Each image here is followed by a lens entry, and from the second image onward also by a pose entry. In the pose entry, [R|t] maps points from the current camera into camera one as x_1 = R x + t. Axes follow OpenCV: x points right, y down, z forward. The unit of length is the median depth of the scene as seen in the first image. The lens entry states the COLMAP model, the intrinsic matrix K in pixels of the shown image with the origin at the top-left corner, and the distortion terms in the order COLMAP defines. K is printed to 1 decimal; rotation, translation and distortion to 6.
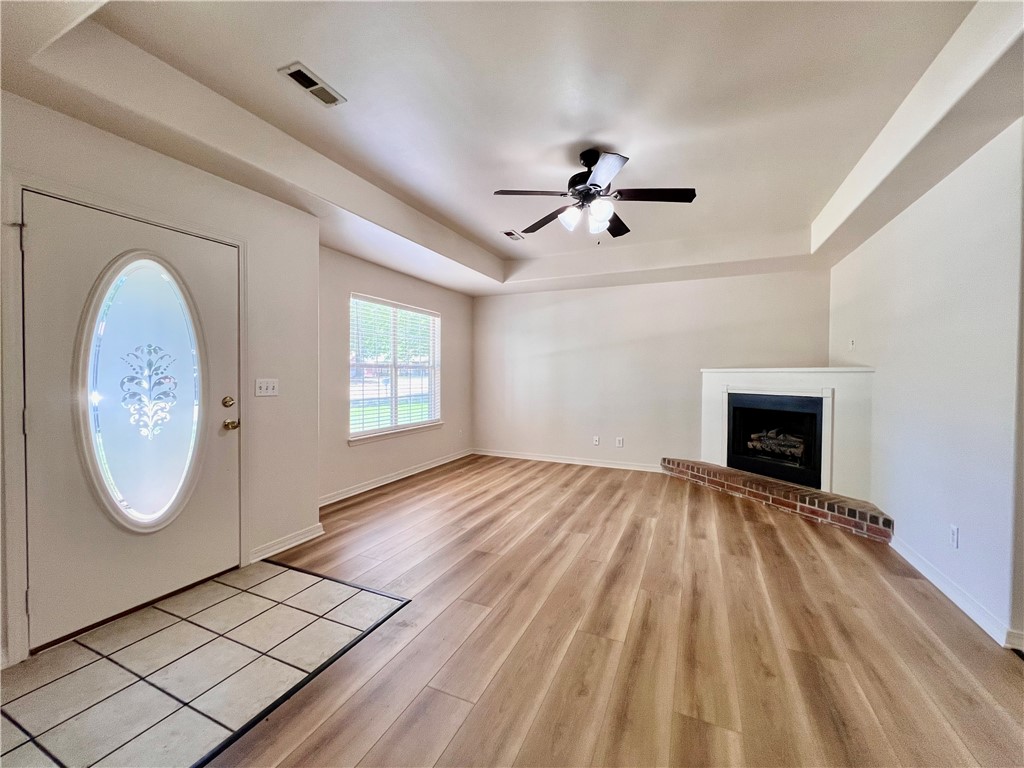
lens RADIAL K [[409.9, 0, 510.3], [0, 409.9, 381.4], [0, 0, 1]] dist [-0.002561, 0.000831]
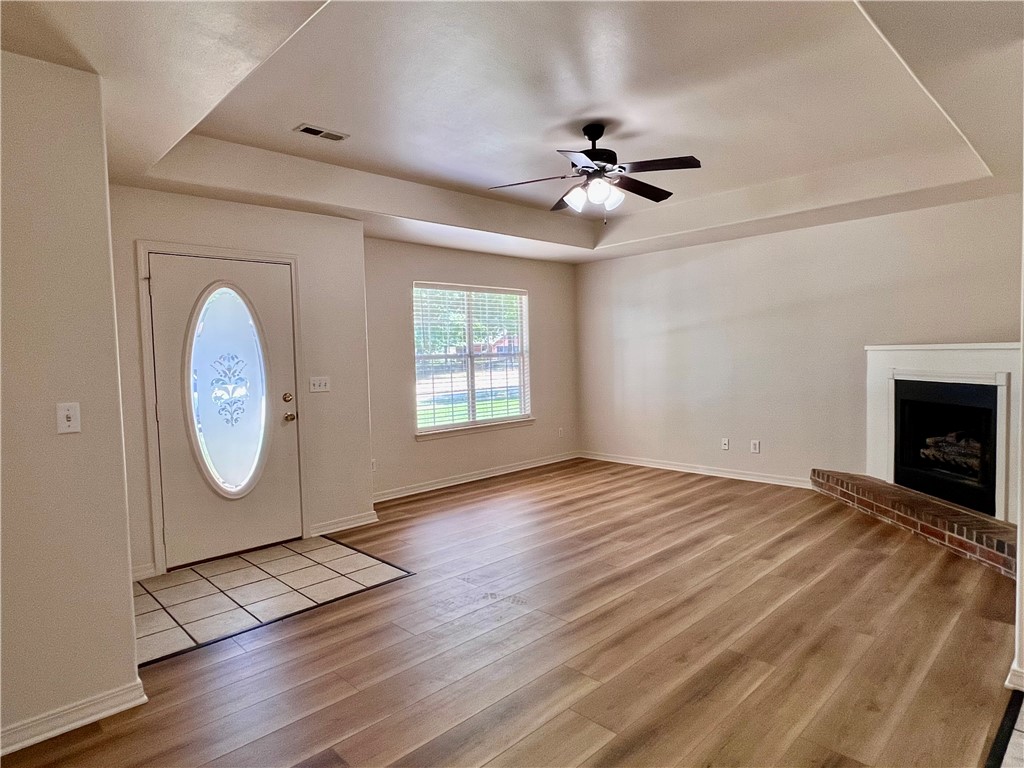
lens RADIAL K [[590.8, 0, 511.8], [0, 590.8, 383.5], [0, 0, 1]] dist [-0.001613, -0.001630]
pose [[0.931830, -0.013095, -0.362659, 0.365808], [0.026218, 0.999166, 0.031288, -0.018451], [0.361947, -0.038664, 0.931397, -0.241009]]
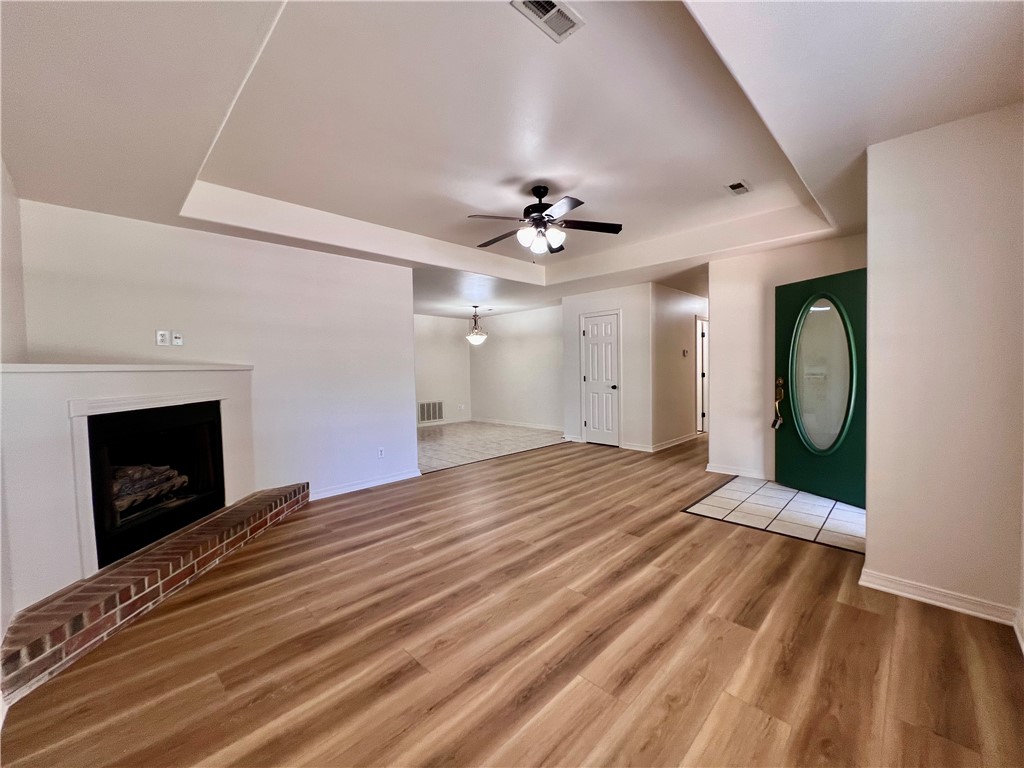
lens RADIAL K [[409.9, 0, 515.2], [0, 409.9, 380.4], [0, 0, 1]] dist [-0.002561, 0.000831]
pose [[-0.939808, -0.000218, 0.341704, -0.113780], [0.019144, 0.998396, 0.053290, -0.036053], [-0.341167, 0.056624, -0.938296, 1.628523]]
